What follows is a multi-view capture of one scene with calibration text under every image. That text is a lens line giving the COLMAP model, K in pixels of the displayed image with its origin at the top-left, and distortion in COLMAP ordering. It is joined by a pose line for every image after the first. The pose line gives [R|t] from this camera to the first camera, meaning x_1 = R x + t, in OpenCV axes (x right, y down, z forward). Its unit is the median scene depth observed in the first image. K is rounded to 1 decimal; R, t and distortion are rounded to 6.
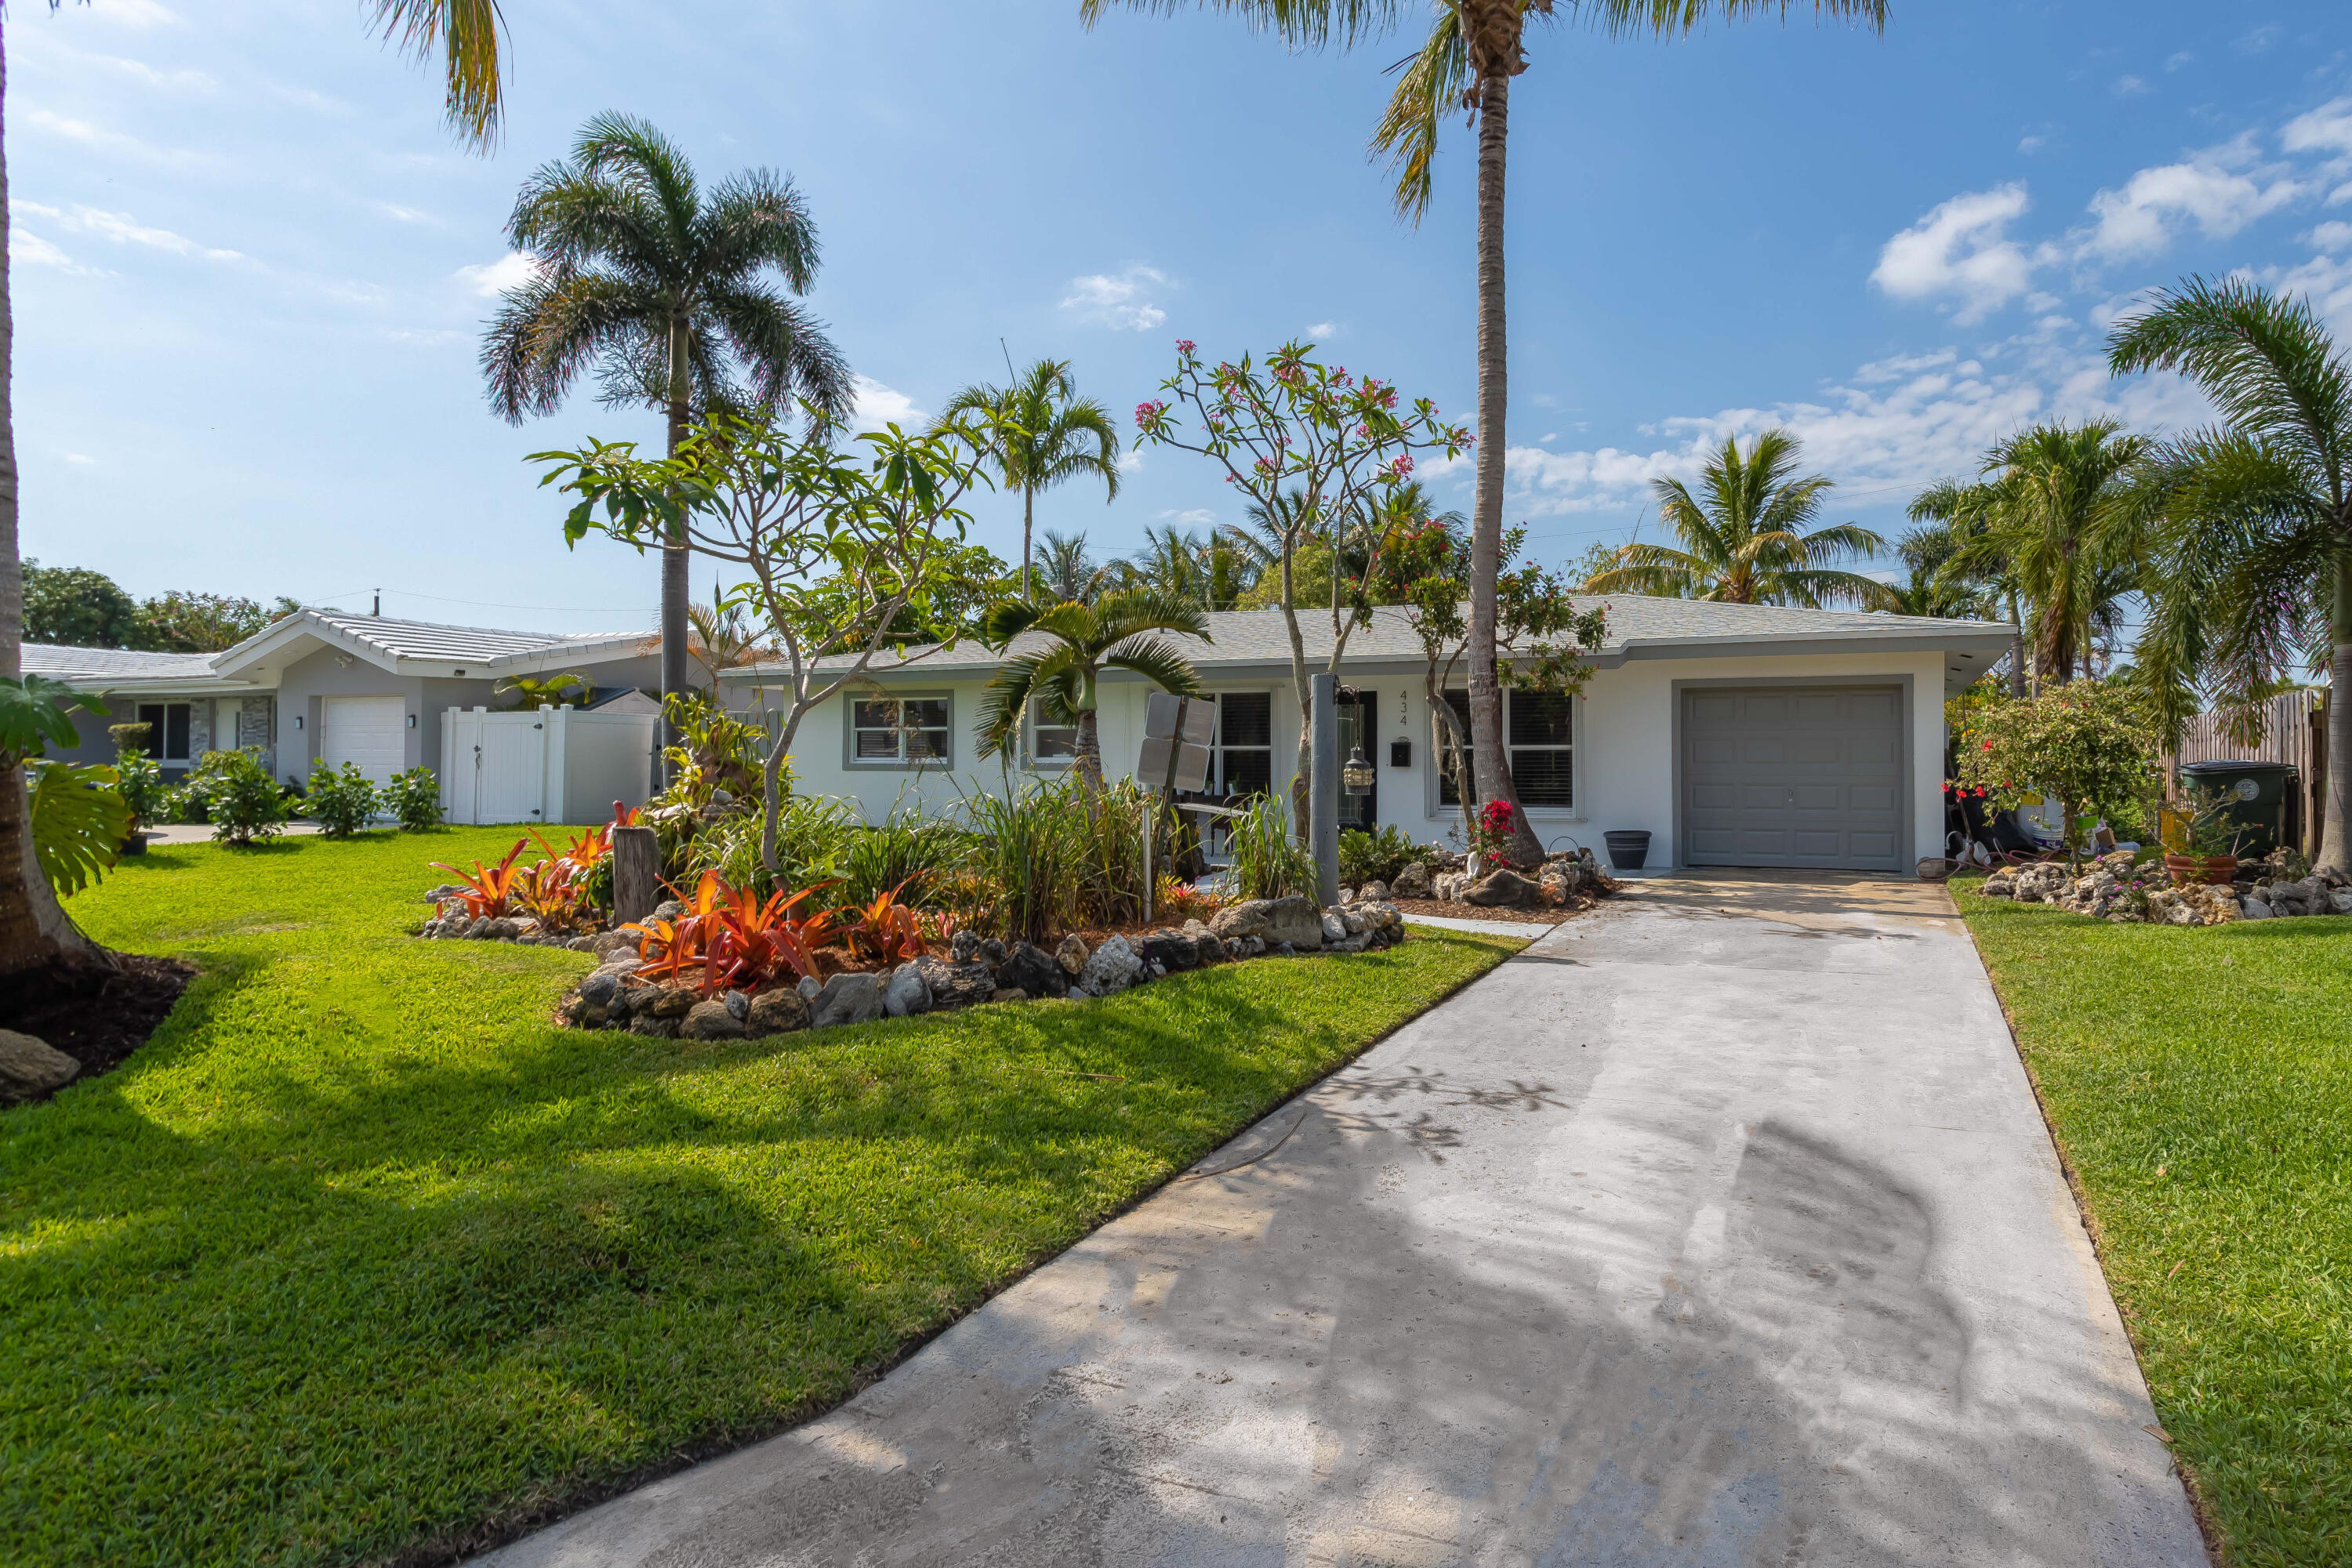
lens RADIAL K [[1180.7, 0, 1175.9], [0, 1180.7, 719.8], [0, 0, 1]] dist [-0.000749, -0.000211]
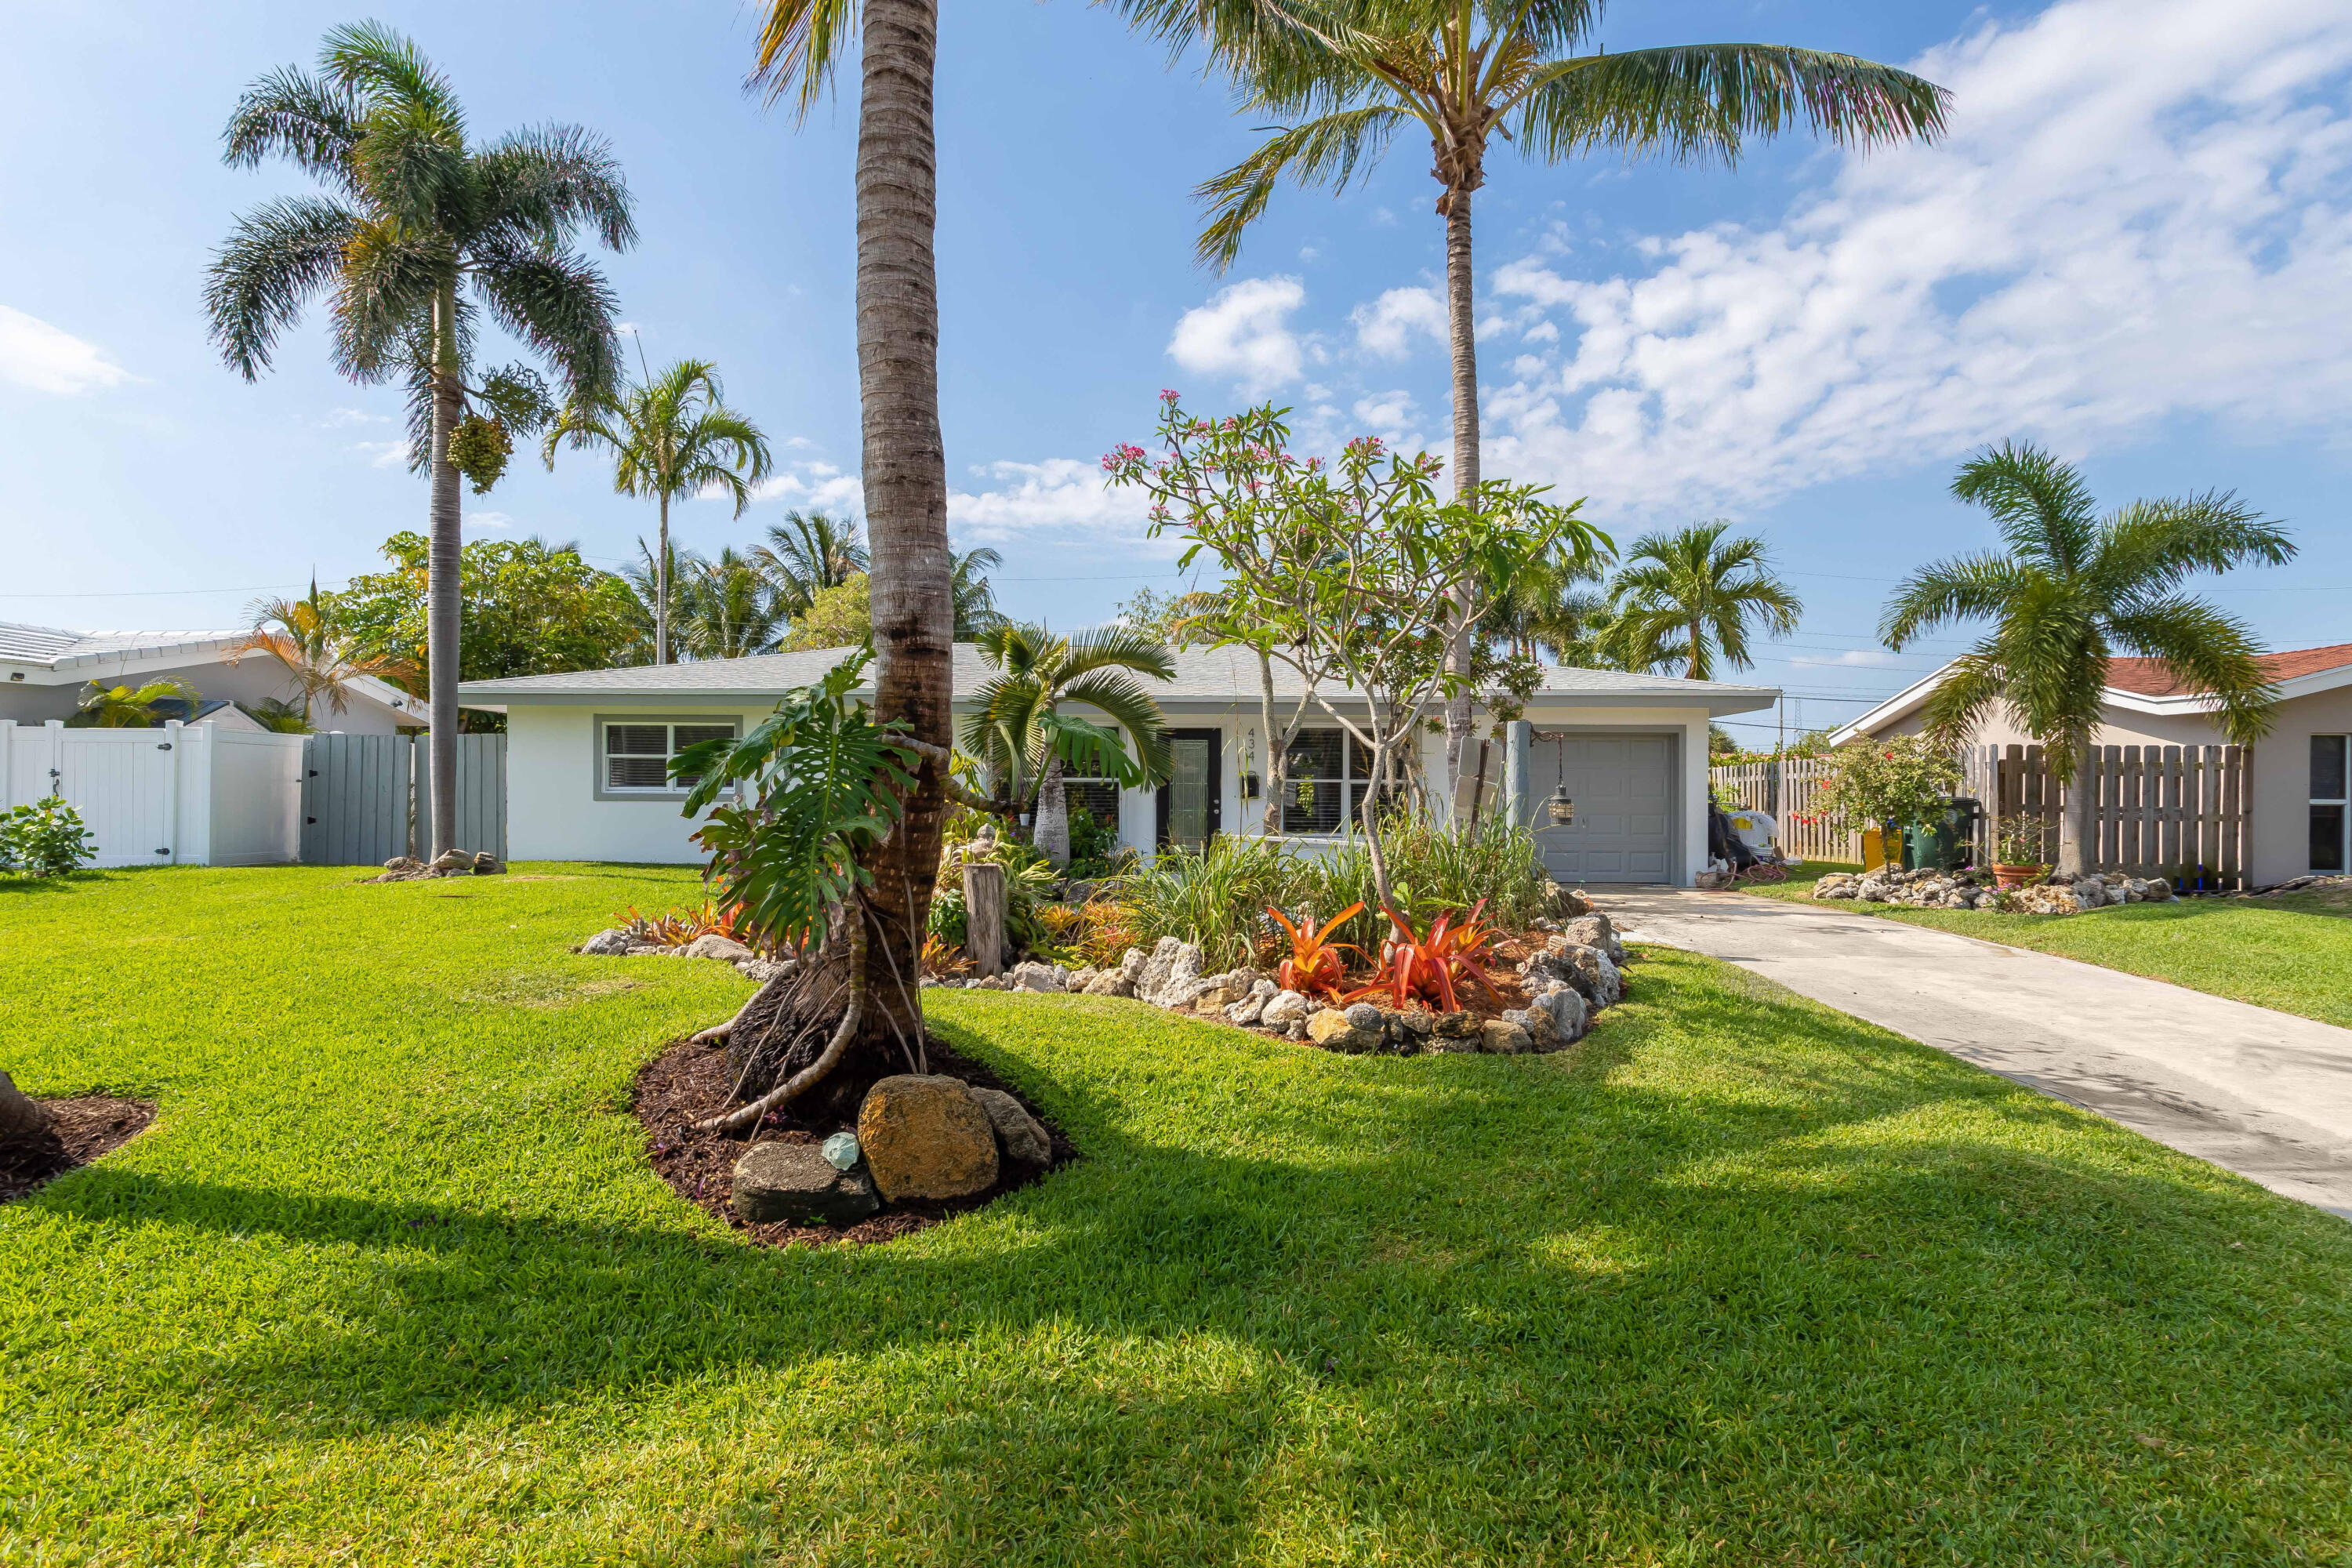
lens RADIAL K [[1150.3, 0, 1175.7], [0, 1150.3, 773.0], [0, 0, 1]] dist [0.000577, 0.000457]
pose [[0.943004, 0.007701, 0.332691, -0.195042], [-0.014653, 0.999723, 0.018393, -0.001455], [-0.332458, -0.022220, 0.942856, 0.021364]]
